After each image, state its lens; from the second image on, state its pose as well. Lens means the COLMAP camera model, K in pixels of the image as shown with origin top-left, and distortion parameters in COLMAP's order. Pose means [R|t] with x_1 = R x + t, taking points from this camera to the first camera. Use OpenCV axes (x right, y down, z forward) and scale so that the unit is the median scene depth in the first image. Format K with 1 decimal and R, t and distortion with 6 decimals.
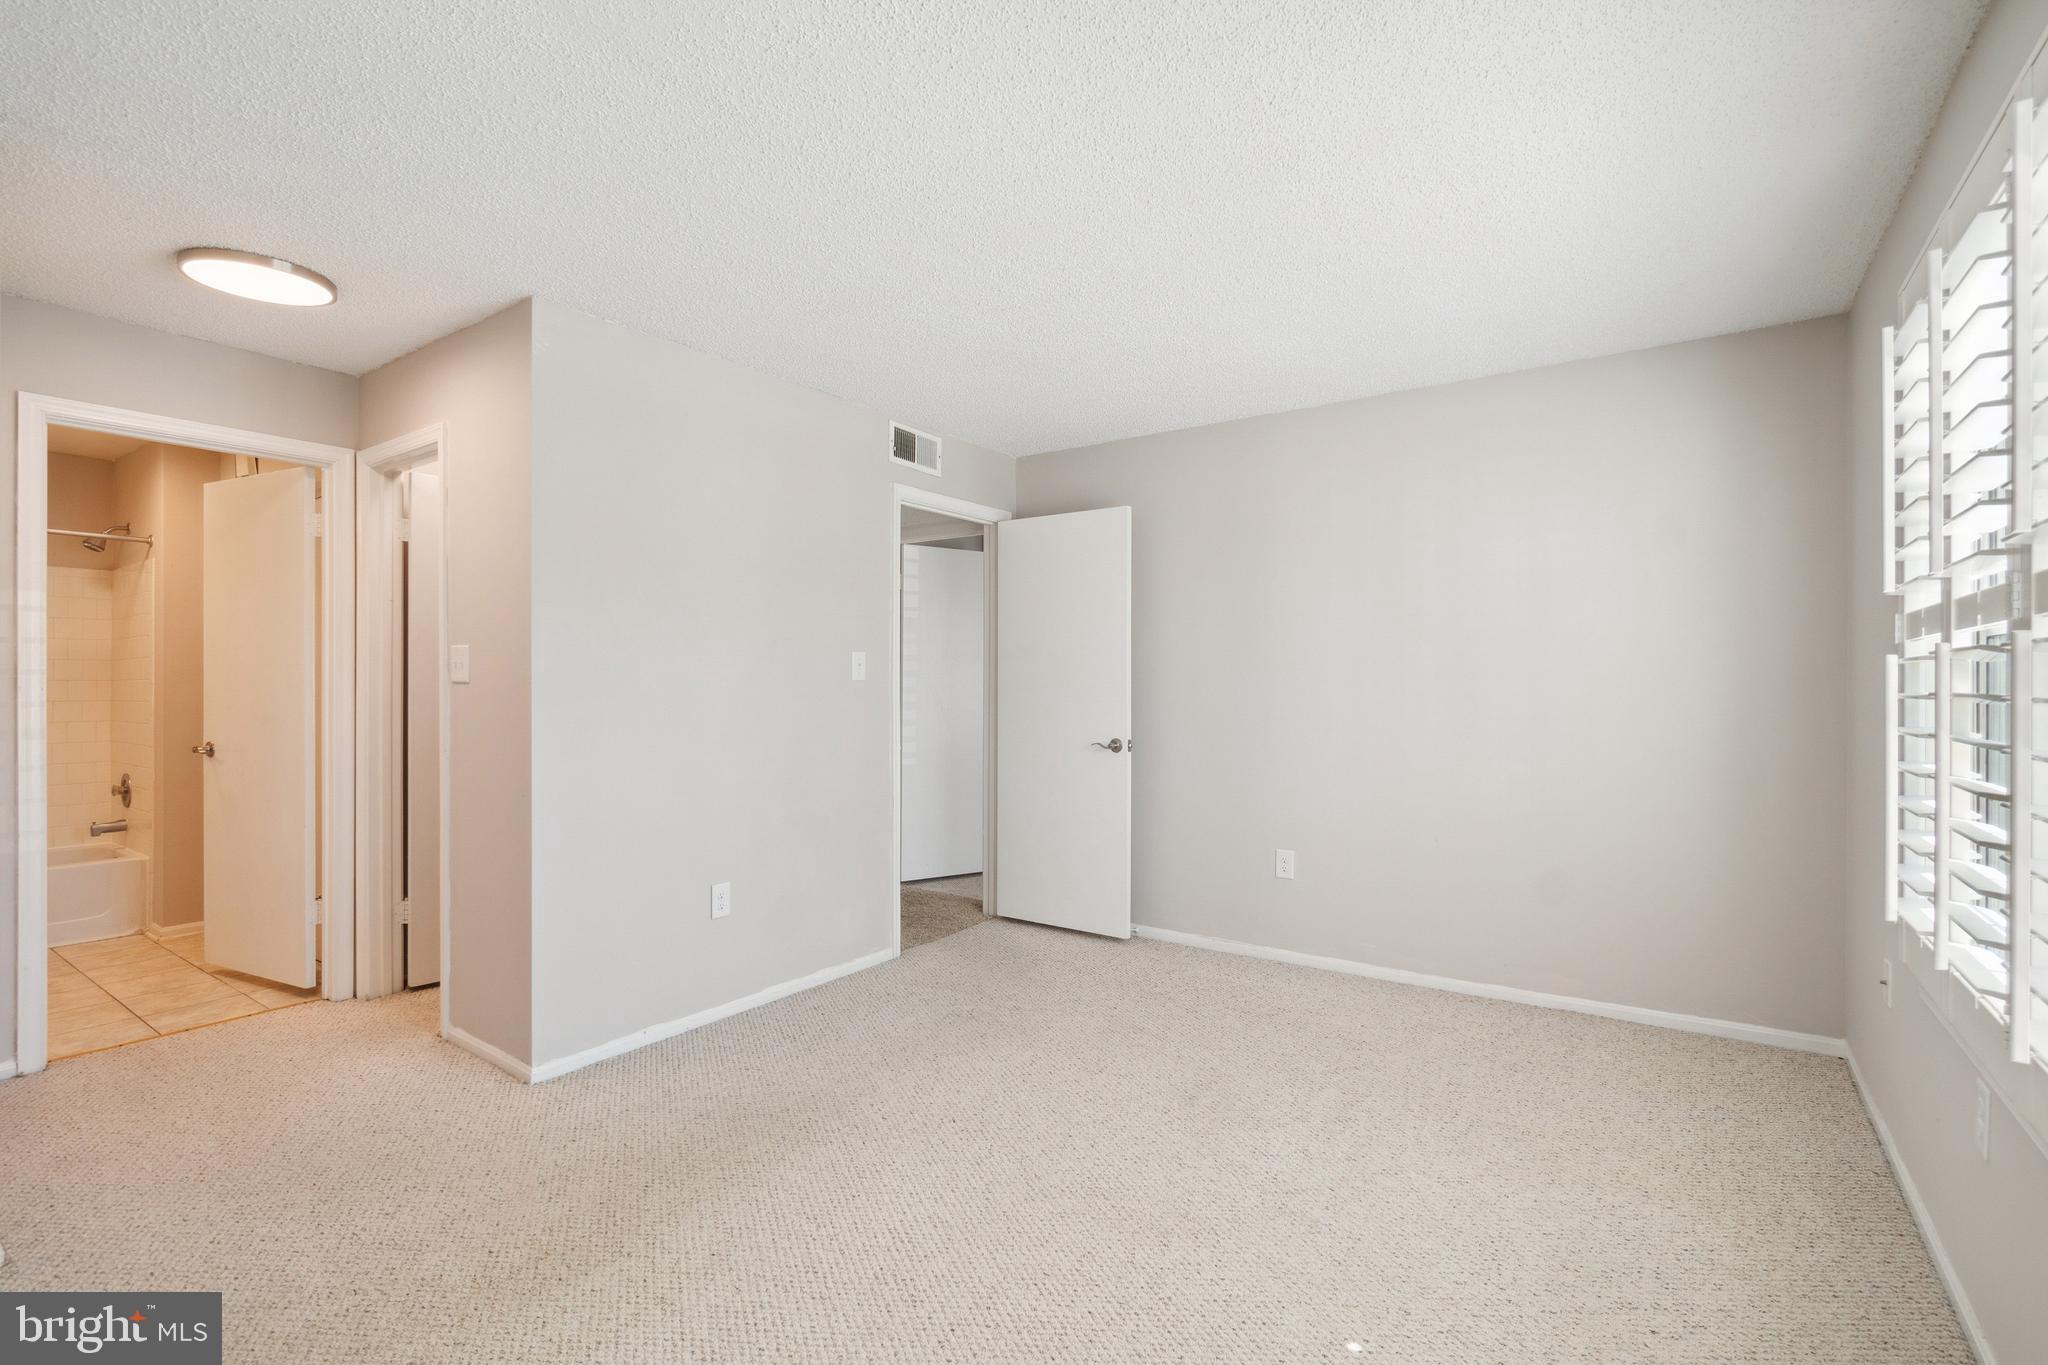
lens RADIAL K [[929.1, 0, 1020.5], [0, 929.1, 680.3], [0, 0, 1]] dist [-0.003667, -0.000128]
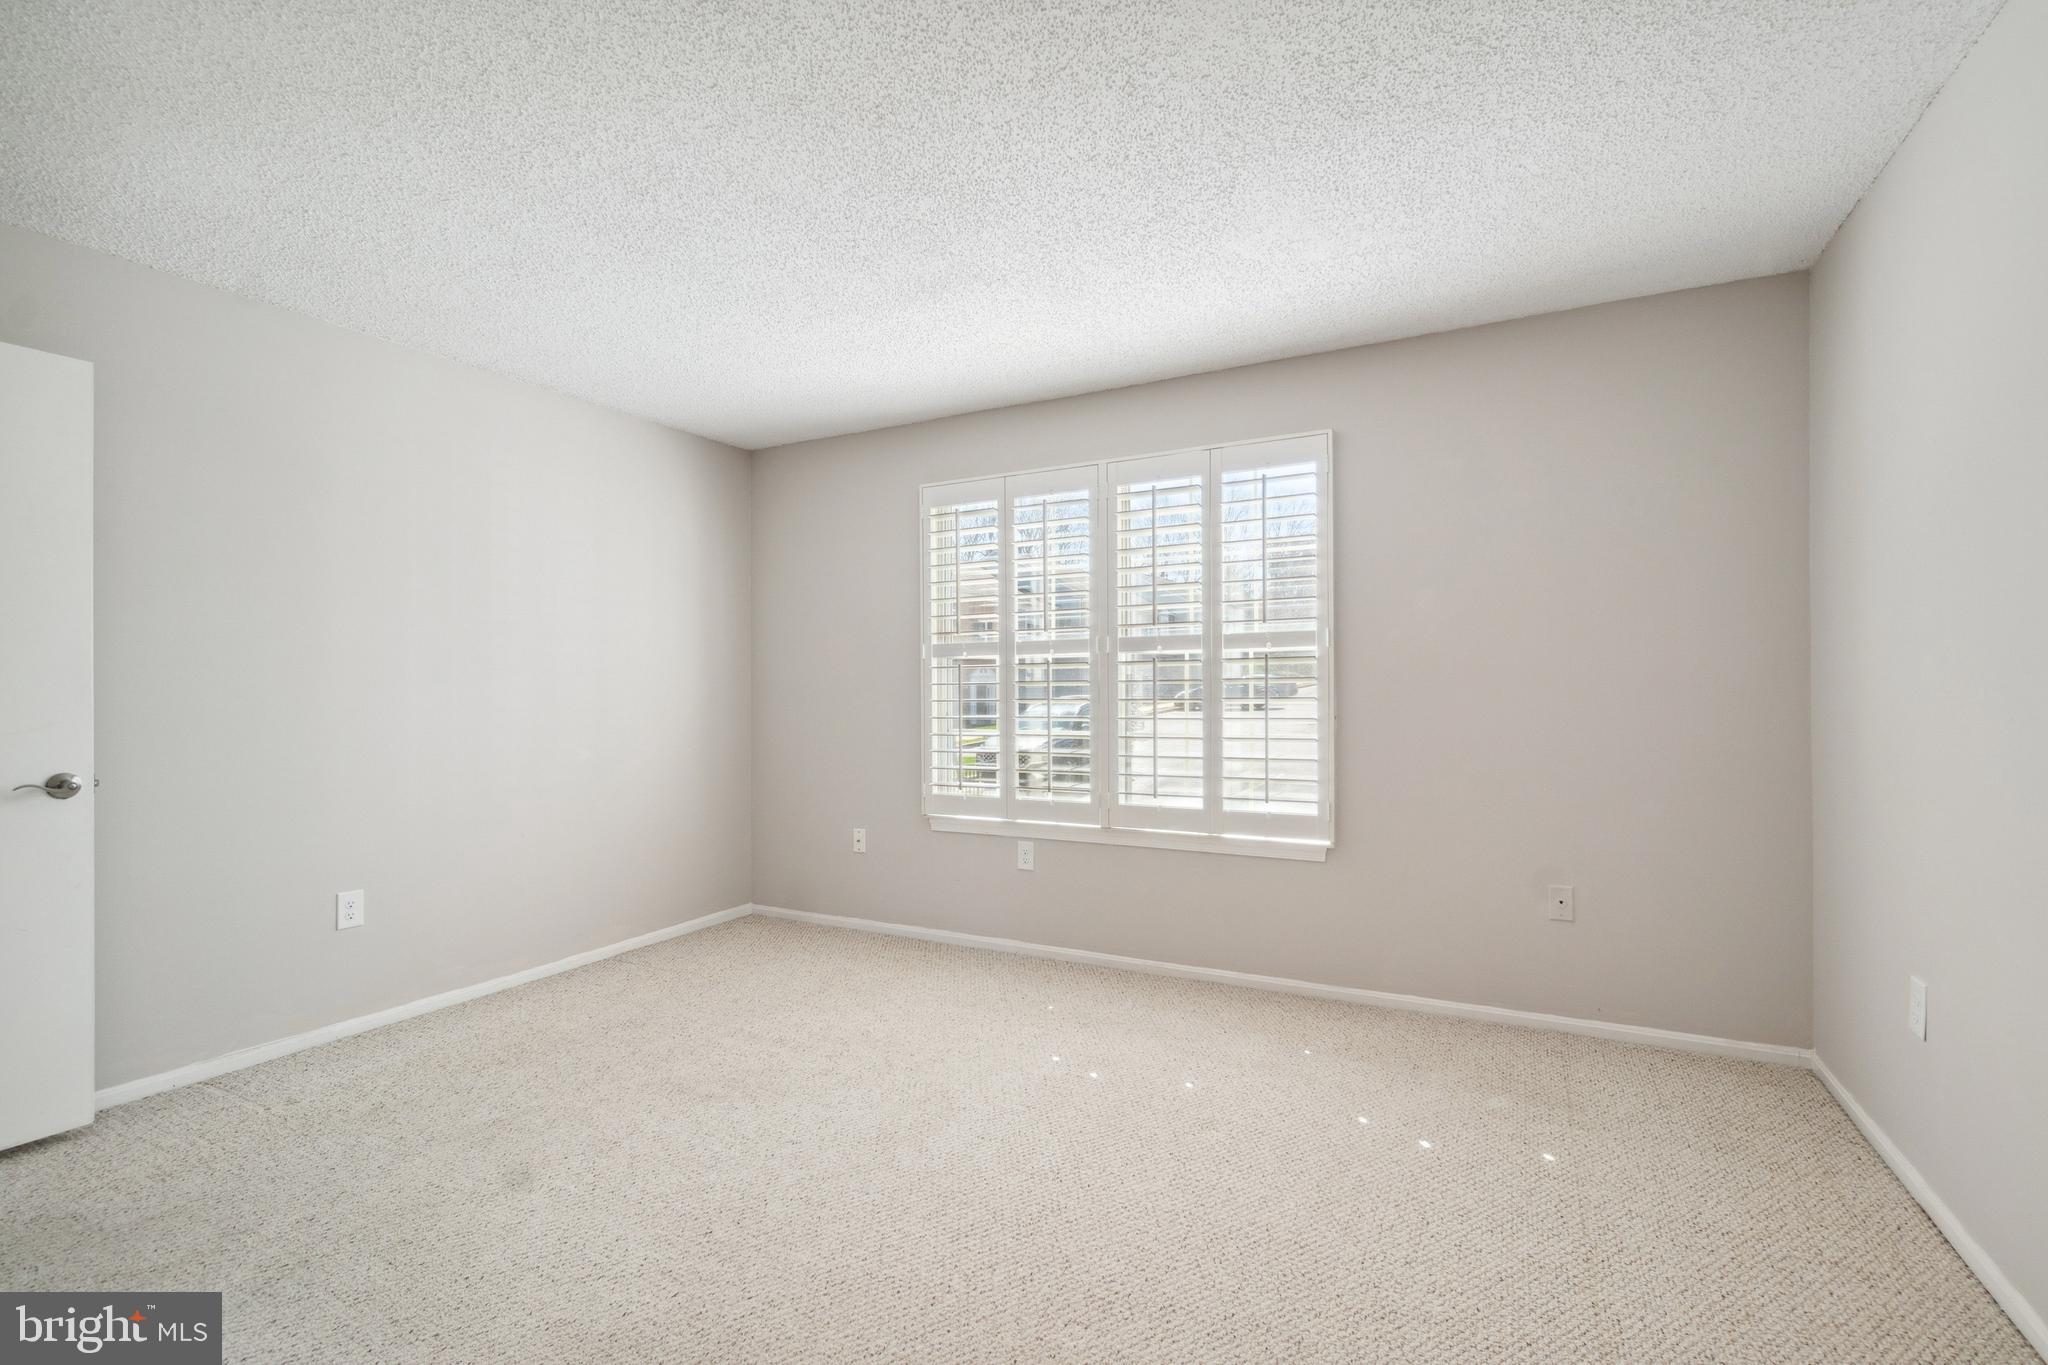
lens RADIAL K [[929.1, 0, 1036.1], [0, 929.1, 690.6], [0, 0, 1]] dist [-0.003667, -0.000128]
pose [[-0.141756, -0.001108, 0.989901, -0.582785], [0.003504, 0.999993, 0.001621, 0.016376], [-0.989895, 0.003698, -0.141751, 0.561067]]
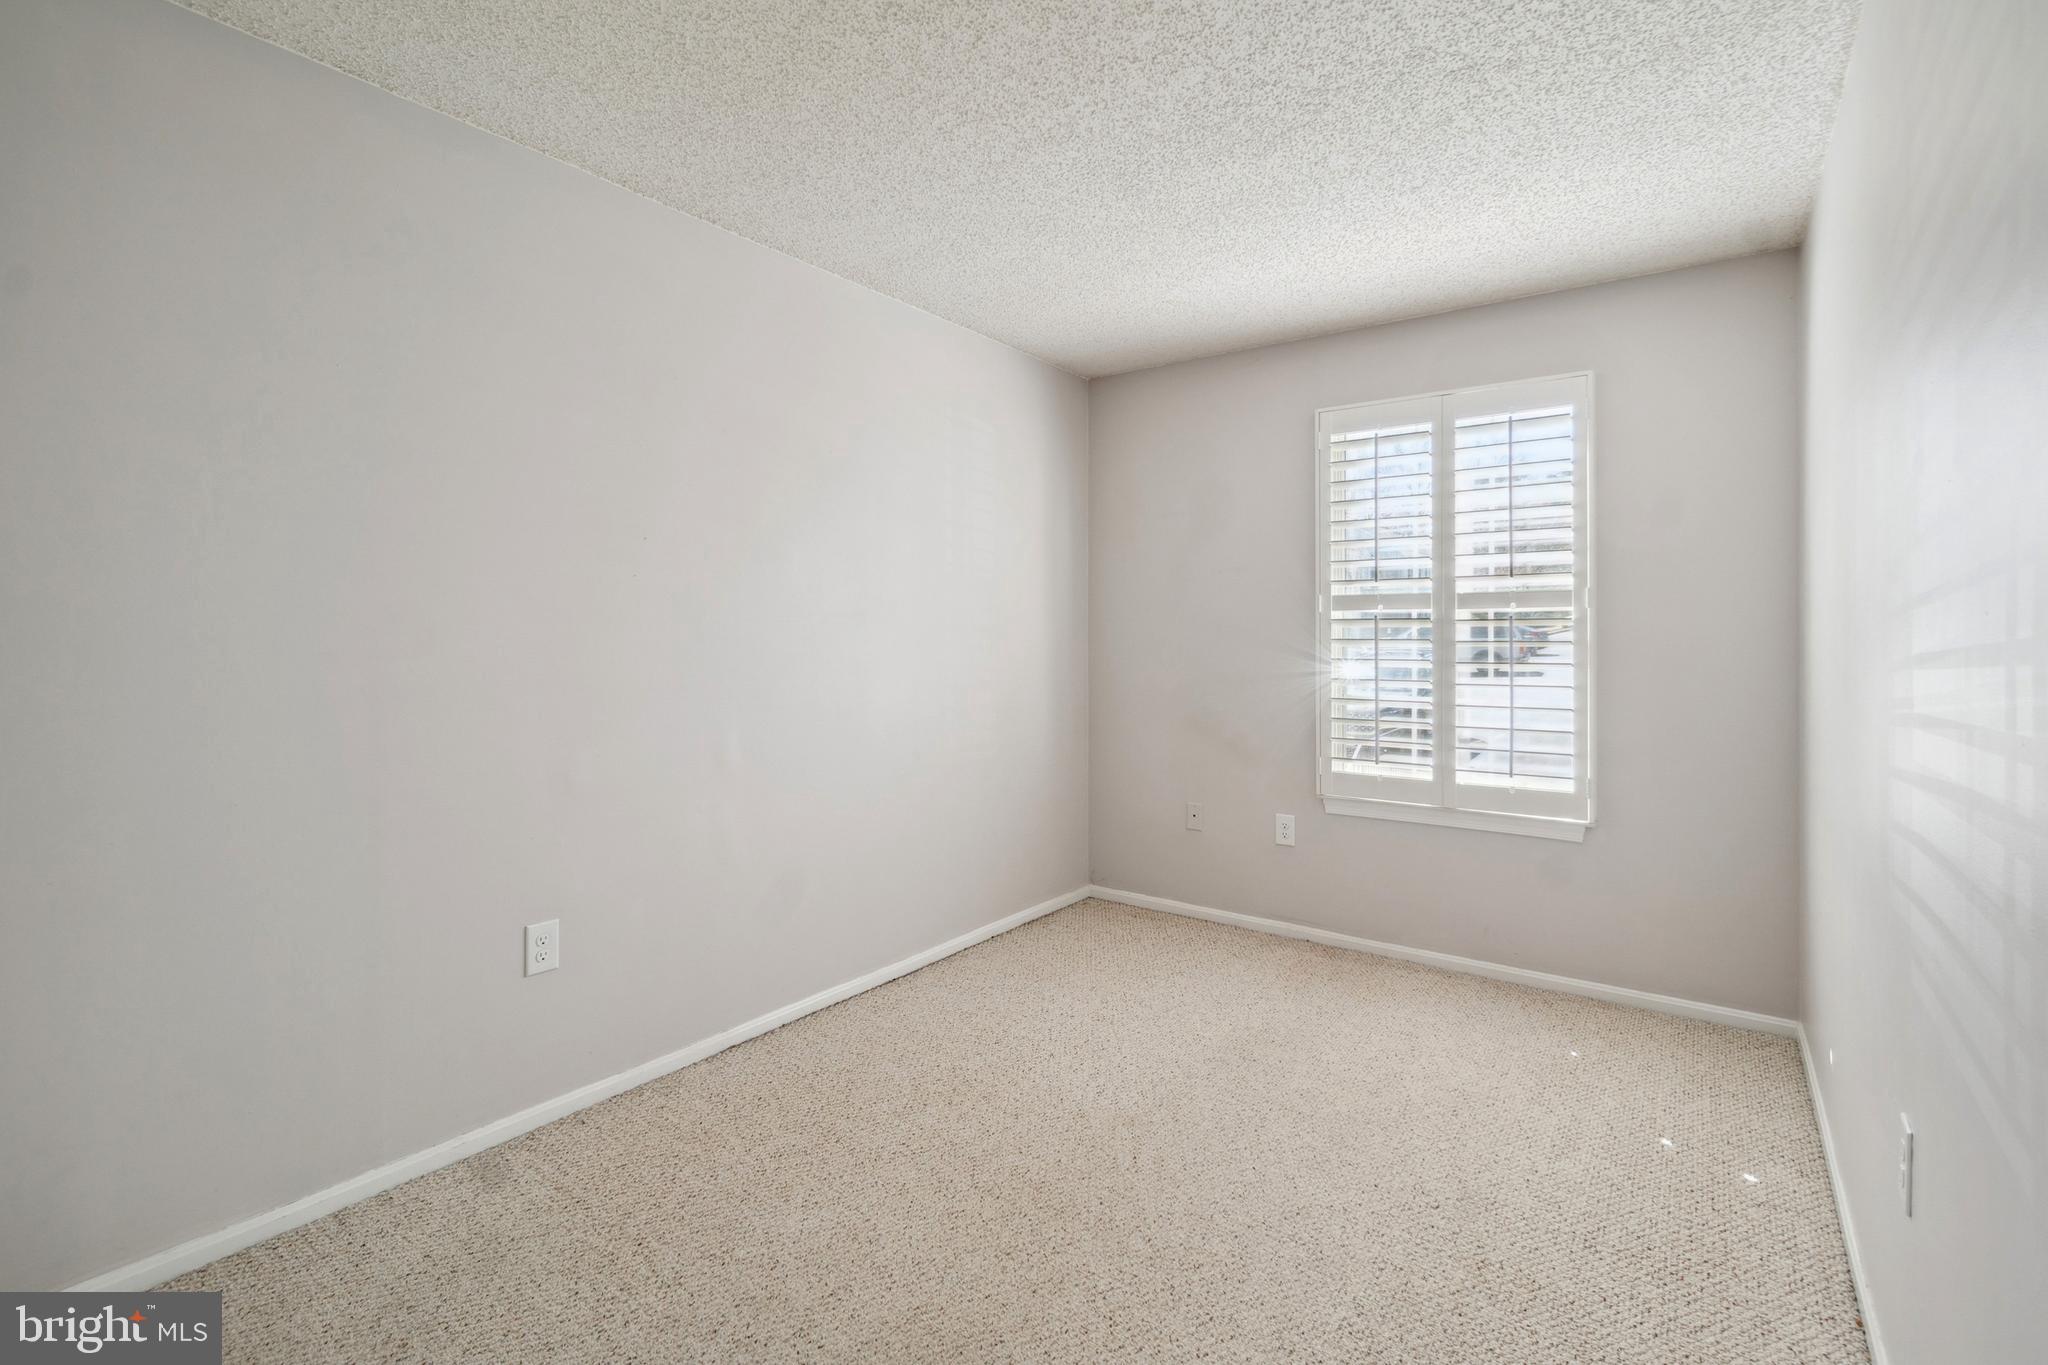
lens RADIAL K [[929.1, 0, 1067.4], [0, 929.1, 644.4], [0, 0, 1]] dist [-0.003667, -0.000128]
pose [[-0.003797, 0.001215, 0.999992, -0.547140], [-0.014447, 0.999895, -0.001269, 0.016715], [-0.999888, -0.014451, -0.003779, 0.609095]]
